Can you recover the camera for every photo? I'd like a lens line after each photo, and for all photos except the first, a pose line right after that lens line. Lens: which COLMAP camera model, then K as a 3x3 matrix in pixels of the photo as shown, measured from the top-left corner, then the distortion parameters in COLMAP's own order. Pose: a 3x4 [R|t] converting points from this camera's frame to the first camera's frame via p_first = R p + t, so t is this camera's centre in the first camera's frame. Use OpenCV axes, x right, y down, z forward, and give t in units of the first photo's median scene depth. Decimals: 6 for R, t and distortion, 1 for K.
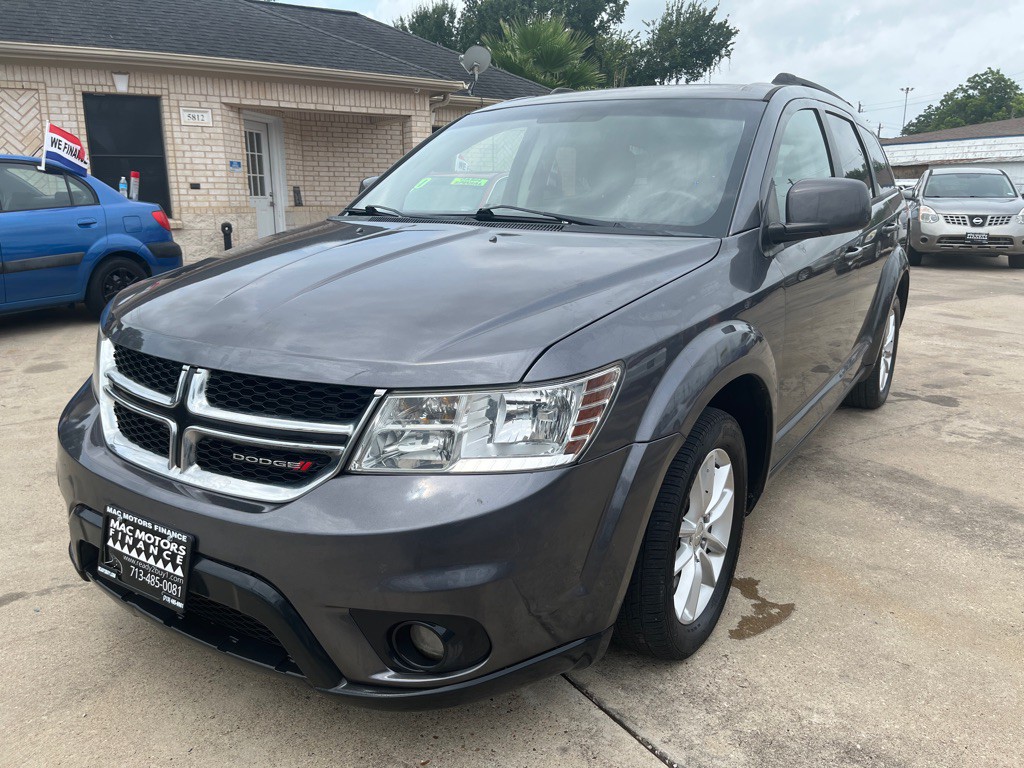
lens RADIAL K [[781.9, 0, 515.3], [0, 781.9, 383.9], [0, 0, 1]] dist [0.084021, -0.129566]
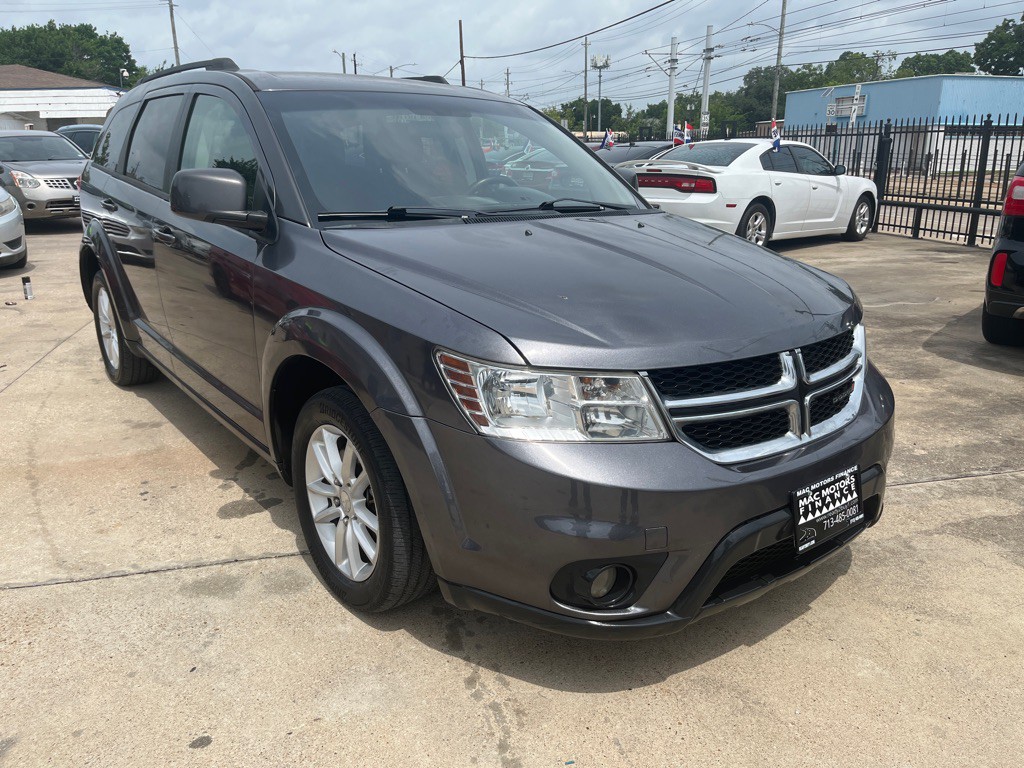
lens RADIAL K [[783.2, 0, 511.8], [0, 783.2, 385.2], [0, 0, 1]] dist [0.080564, -0.124818]
pose [[0.318463, -0.279306, 0.905853, -0.922493], [0.228251, 0.950084, 0.212700, -0.181433], [-0.920045, 0.139024, 0.366318, 0.539991]]
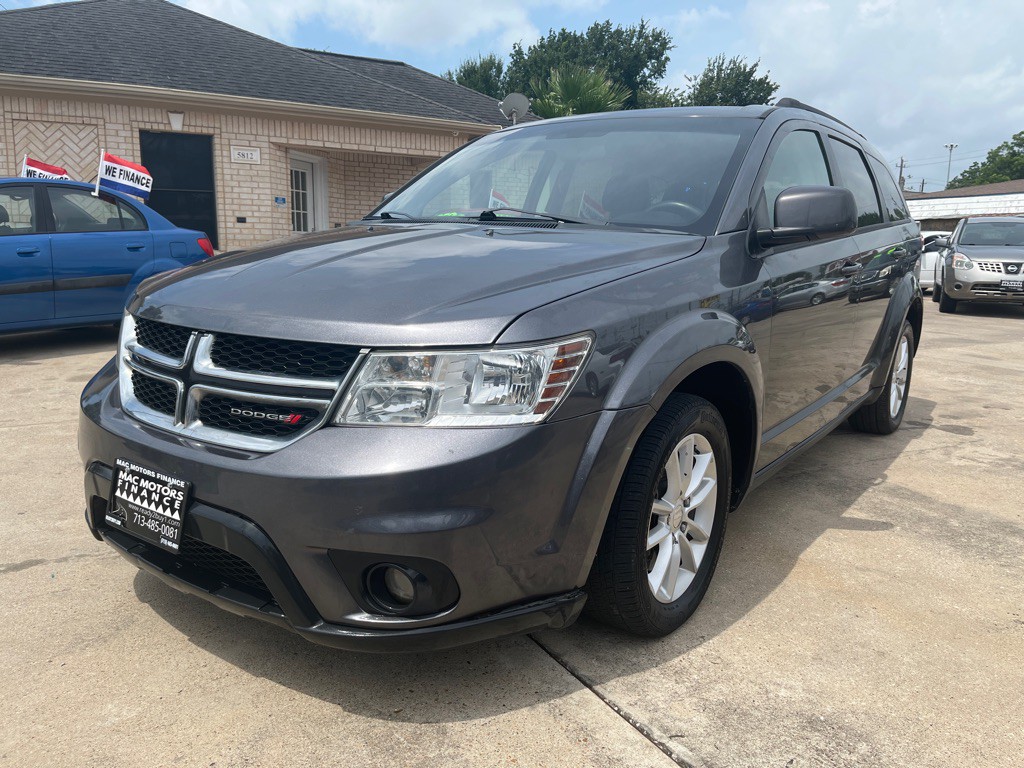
lens RADIAL K [[779.0, 0, 516.1], [0, 779.0, 387.1], [0, 0, 1]] dist [0.078177, -0.115374]
pose [[0.998547, 0.026055, -0.047168, 0.044512], [-0.028624, 0.998096, -0.054632, 0.057171], [0.045655, 0.055903, 0.997392, -0.031611]]
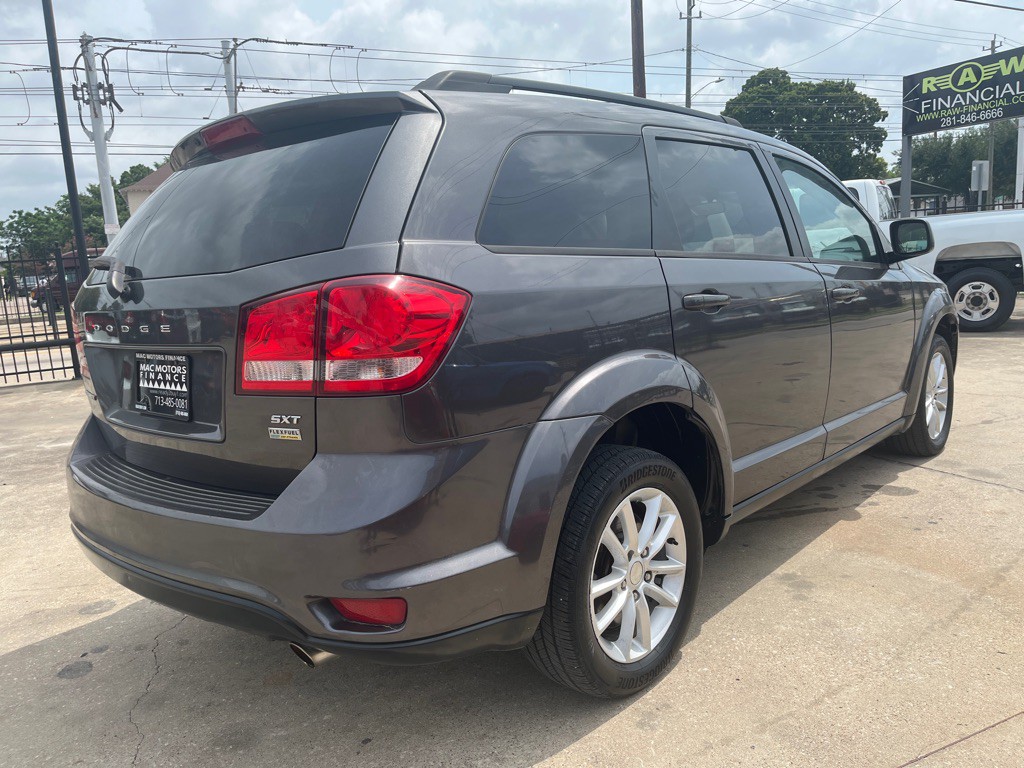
lens RADIAL K [[781.4, 0, 516.9], [0, 781.4, 389.9], [0, 0, 1]] dist [0.079883, -0.122239]
pose [[-0.987731, 0.036466, 0.151846, 0.197194], [0.094156, 0.914801, 0.392777, -0.573345], [-0.124586, 0.402255, -0.907011, 2.331561]]
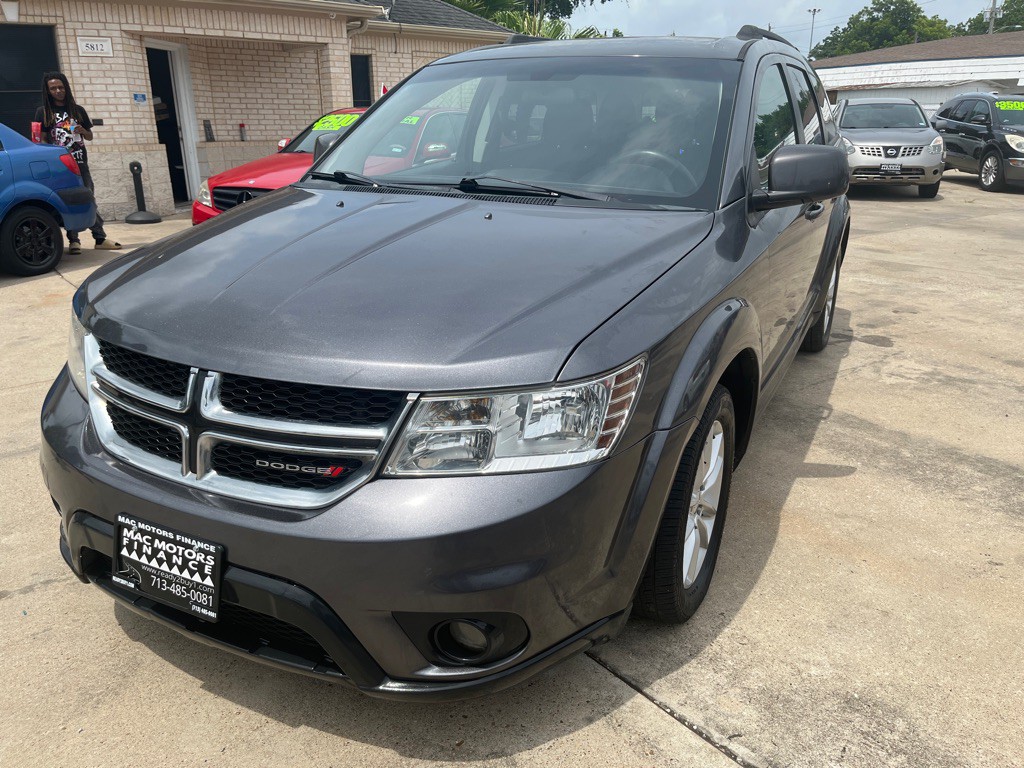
lens RADIAL K [[780.1, 0, 512.0], [0, 780.1, 387.2], [0, 0, 1]] dist [0.085907, -0.129673]
pose [[0.994578, -0.037166, 0.097128, -0.072152], [0.028019, 0.995187, 0.093899, -0.044982], [-0.100151, -0.090669, 0.990832, 0.006508]]
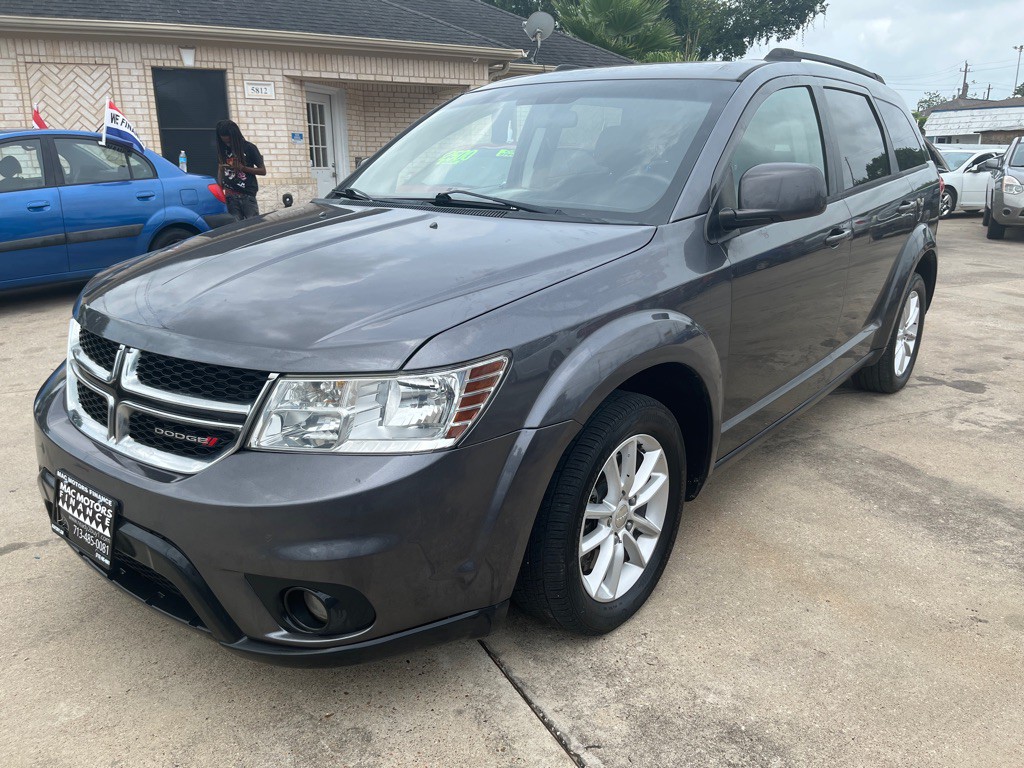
lens RADIAL K [[781.4, 0, 516.9], [0, 781.4, 389.9], [0, 0, 1]] dist [0.079883, -0.122239]
pose [[0.994784, 0.025590, -0.098740, 0.133019], [-0.020877, 0.998606, 0.048473, -0.014701], [0.099842, -0.046158, 0.993932, -0.018463]]
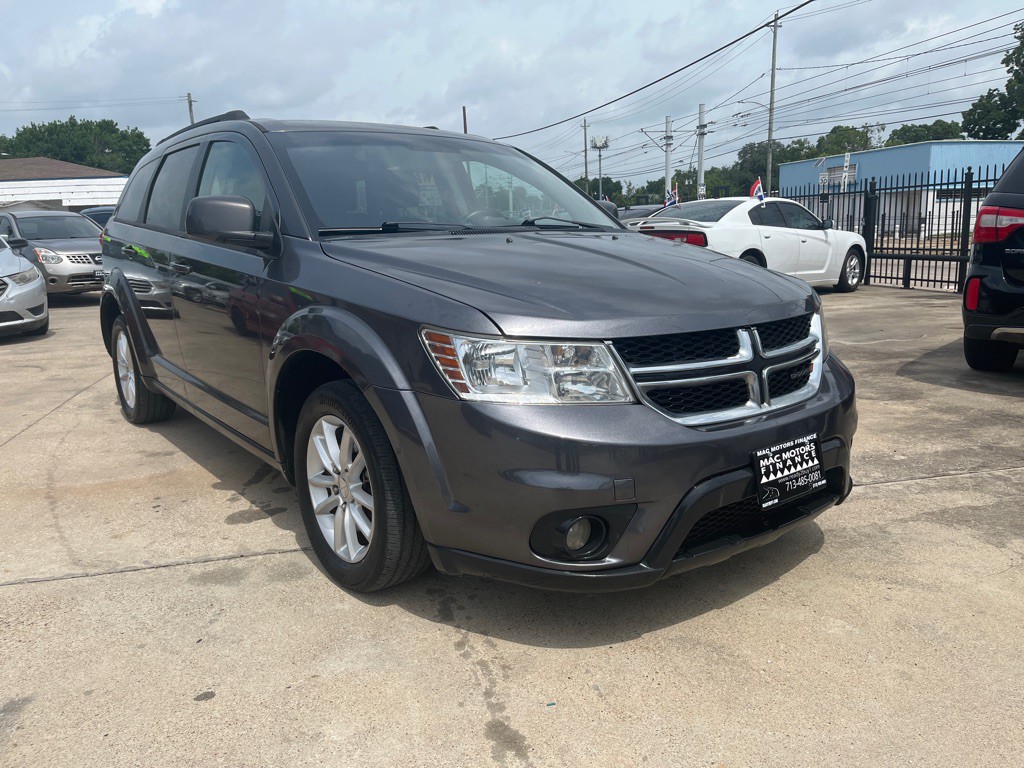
lens RADIAL K [[780.7, 0, 510.8], [0, 780.7, 379.9], [0, 0, 1]] dist [0.069972, -0.100360]
pose [[0.325916, -0.196127, 0.924832, -0.987538], [0.254621, 0.960307, 0.113921, -0.104728], [-0.910466, 0.198353, 0.362917, 0.508252]]
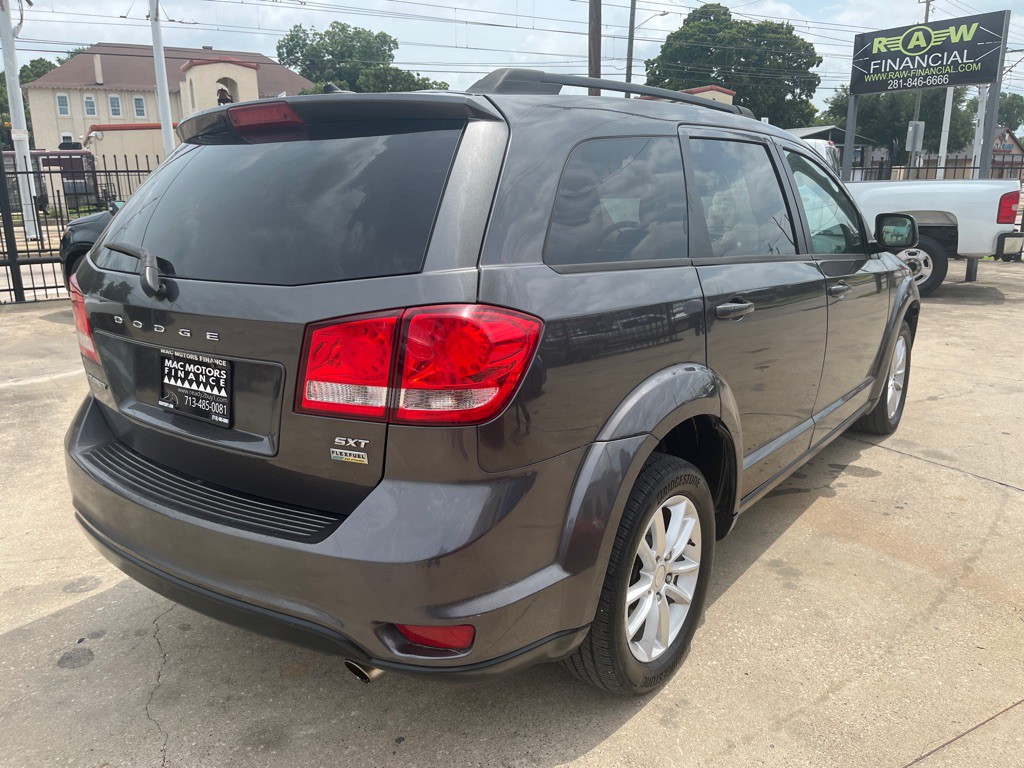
lens RADIAL K [[783.2, 0, 515.0], [0, 783.2, 385.4], [0, 0, 1]] dist [0.083378, -0.130103]
pose [[-0.998531, -0.008105, 0.053573, 0.302266], [0.018431, 0.878970, 0.476521, -0.643626], [-0.050951, 0.476808, -0.877529, 2.309243]]
